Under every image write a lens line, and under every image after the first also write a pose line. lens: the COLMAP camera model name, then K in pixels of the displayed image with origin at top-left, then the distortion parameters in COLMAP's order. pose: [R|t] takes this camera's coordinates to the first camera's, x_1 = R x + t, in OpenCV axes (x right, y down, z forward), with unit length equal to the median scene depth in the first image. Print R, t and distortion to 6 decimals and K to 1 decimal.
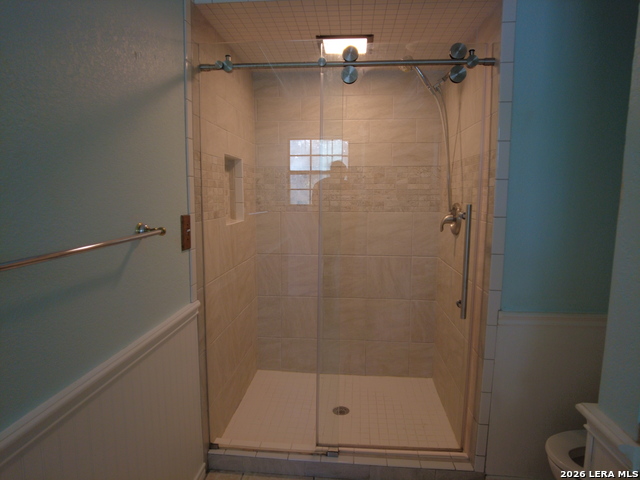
lens RADIAL K [[386.9, 0, 318.8], [0, 386.9, 239.9], [0, 0, 1]] dist [-0.018283, -0.004092]
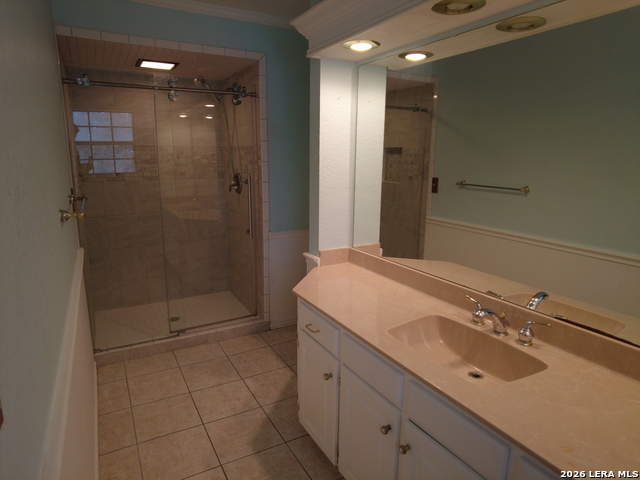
lens RADIAL K [[386.9, 0, 318.8], [0, 386.9, 240.1], [0, 0, 1]] dist [-0.018283, -0.004092]
pose [[0.817863, -0.120508, 0.562652, -0.261270], [0.062367, 0.990628, 0.121515, 0.005065], [-0.572023, -0.064292, 0.817714, -0.450150]]
